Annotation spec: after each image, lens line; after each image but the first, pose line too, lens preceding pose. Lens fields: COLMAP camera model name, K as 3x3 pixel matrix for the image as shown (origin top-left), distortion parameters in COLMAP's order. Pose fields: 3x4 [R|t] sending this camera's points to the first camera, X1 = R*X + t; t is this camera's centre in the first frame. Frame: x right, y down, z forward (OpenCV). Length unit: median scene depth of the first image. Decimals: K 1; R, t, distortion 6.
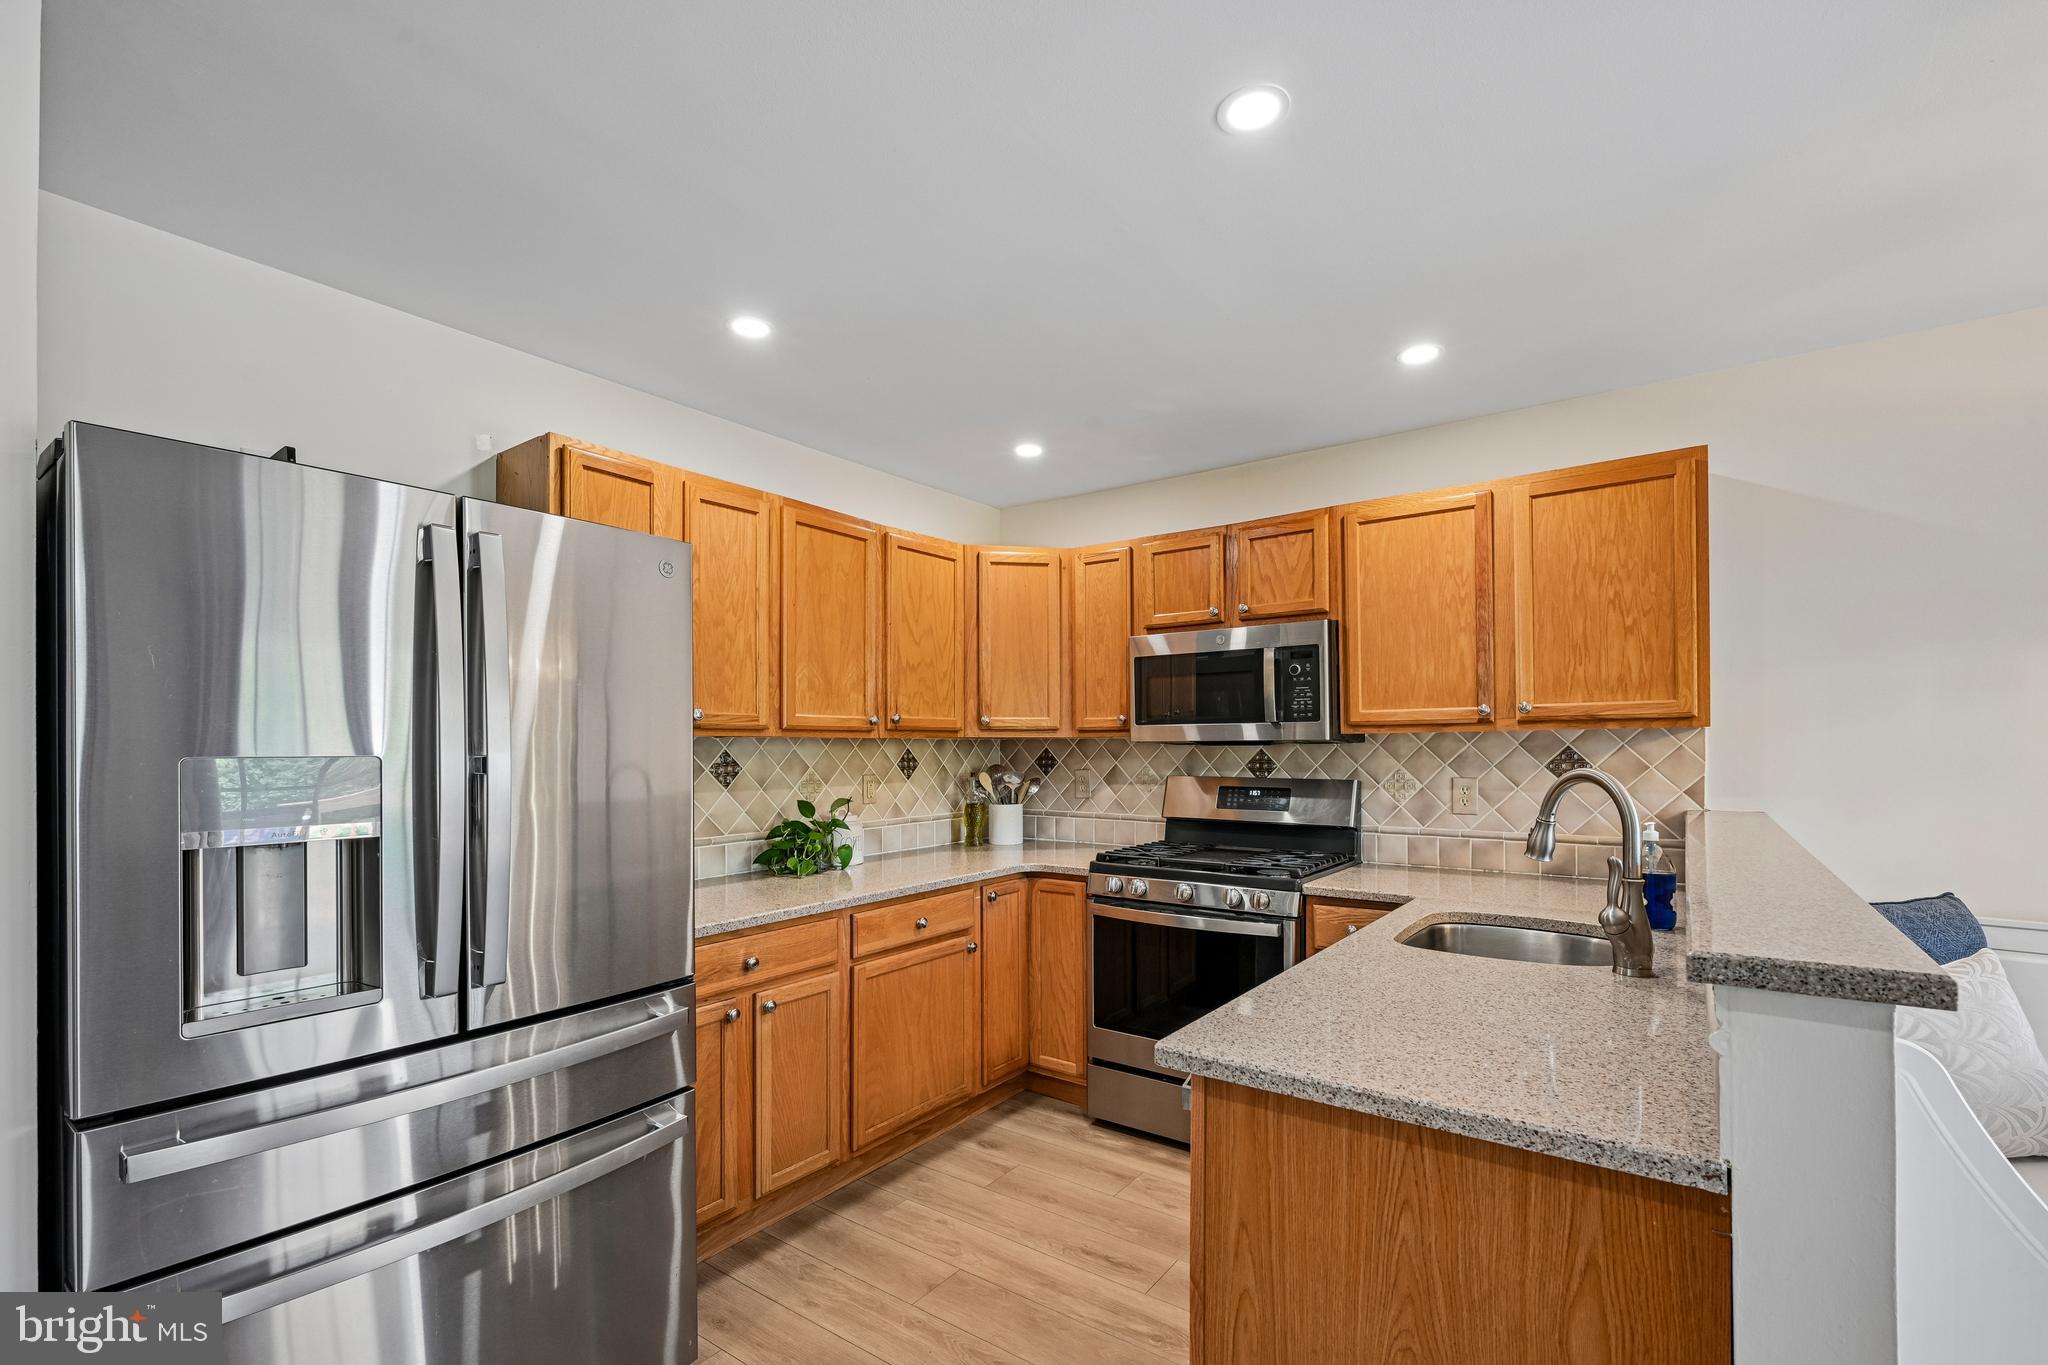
lens RADIAL K [[910.8, 0, 1043.7], [0, 910.8, 751.4], [0, 0, 1]] dist [-0.000246, -0.000141]
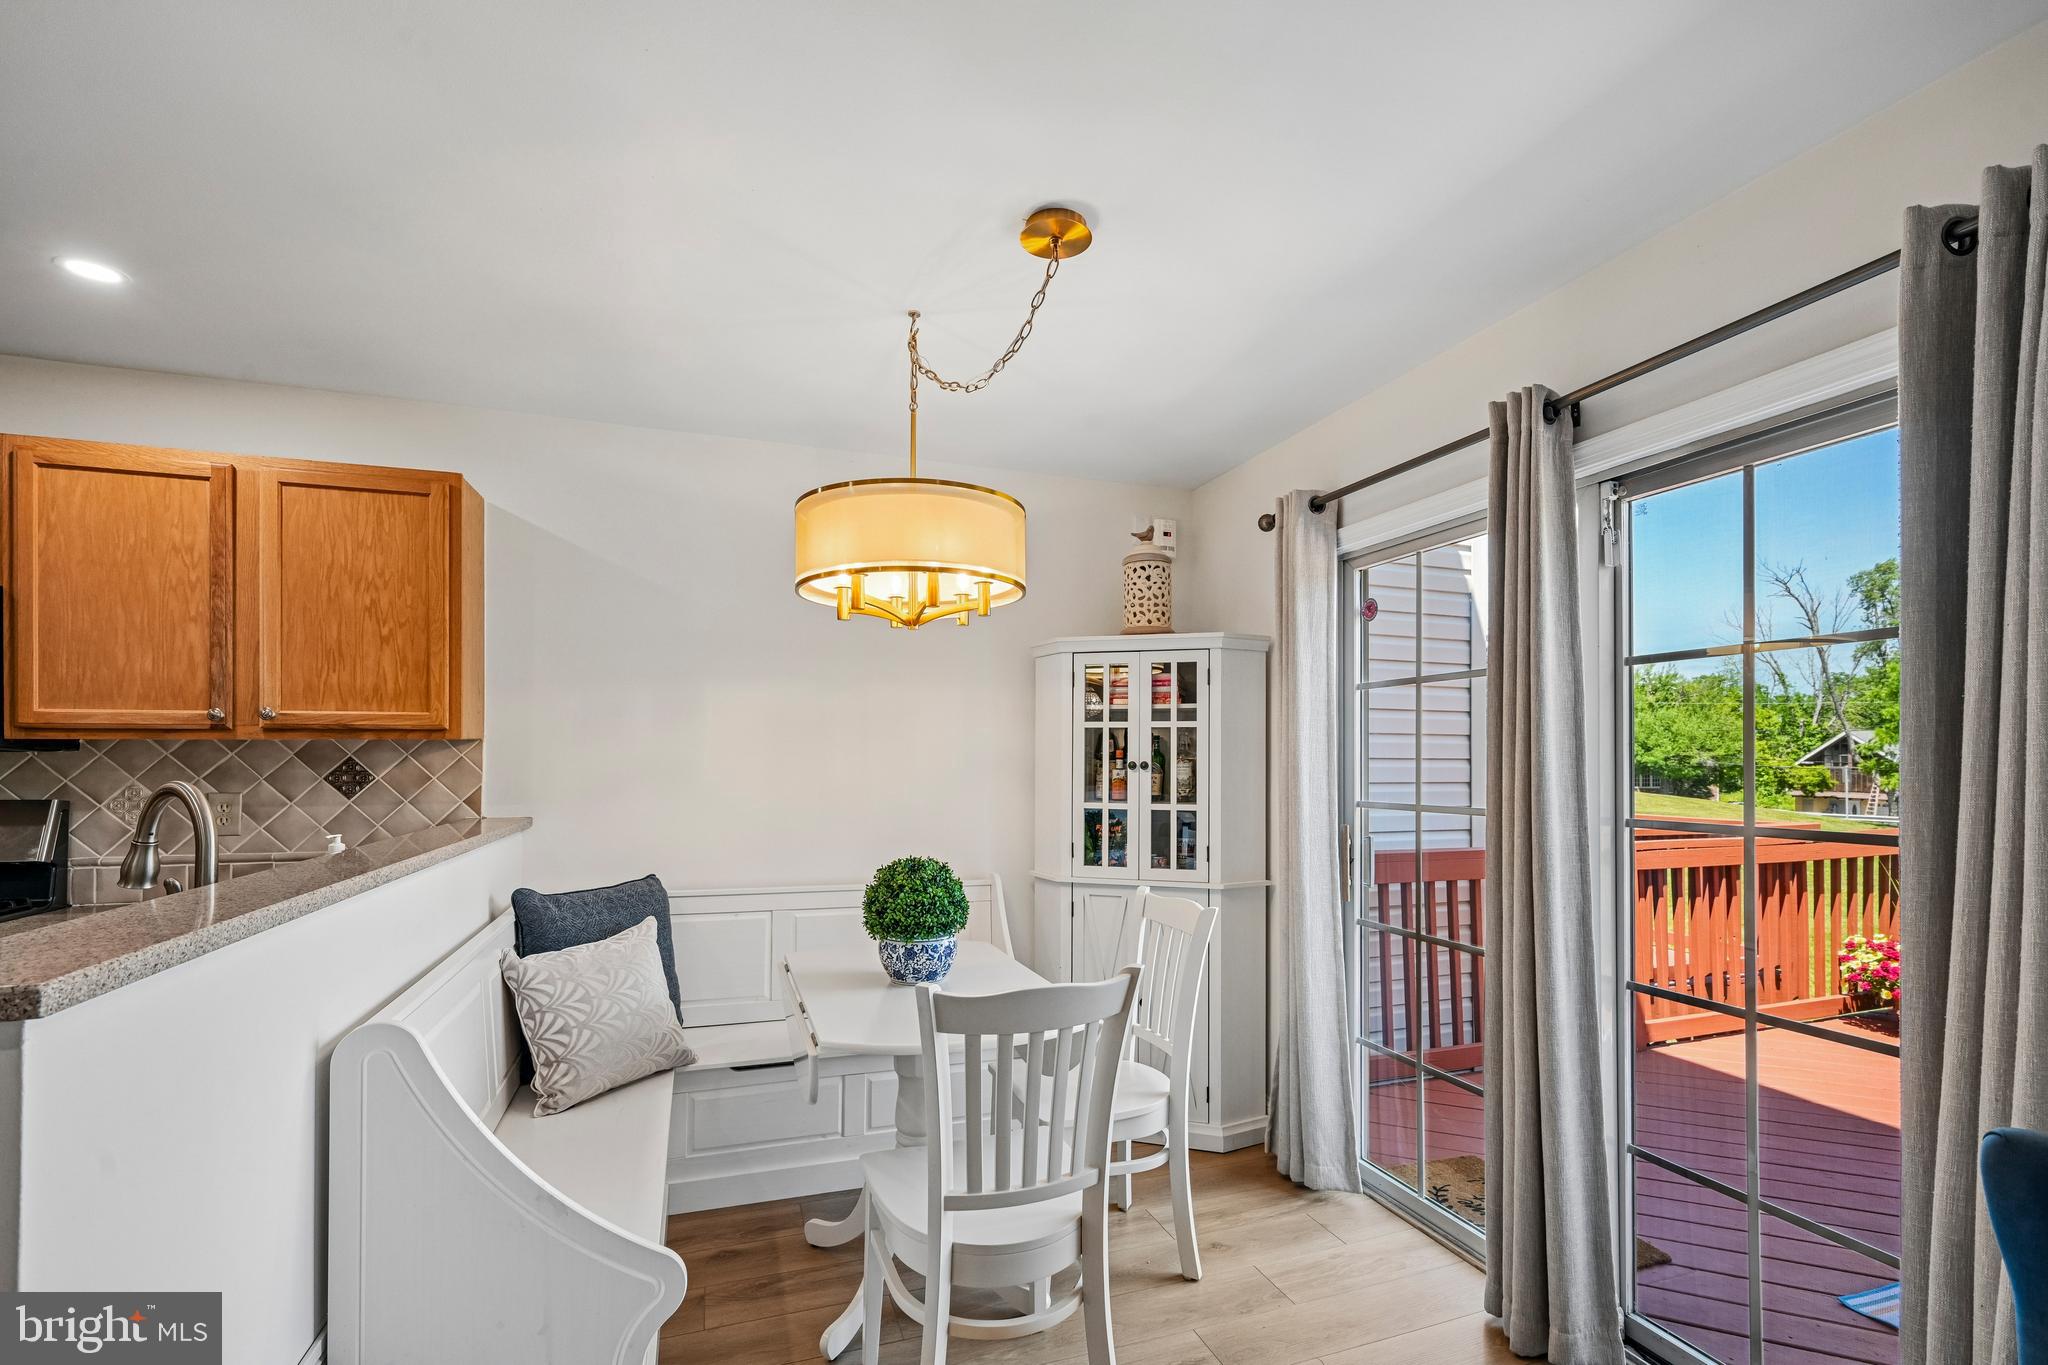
lens RADIAL K [[910.8, 0, 1046.9], [0, 910.8, 749.4], [0, 0, 1]] dist [-0.000246, -0.000141]
pose [[0.566566, 0.011839, 0.823931, 0.217331], [-0.000823, 0.999904, -0.013802, -0.001159], [-0.824016, 0.007141, 0.566521, -0.141459]]
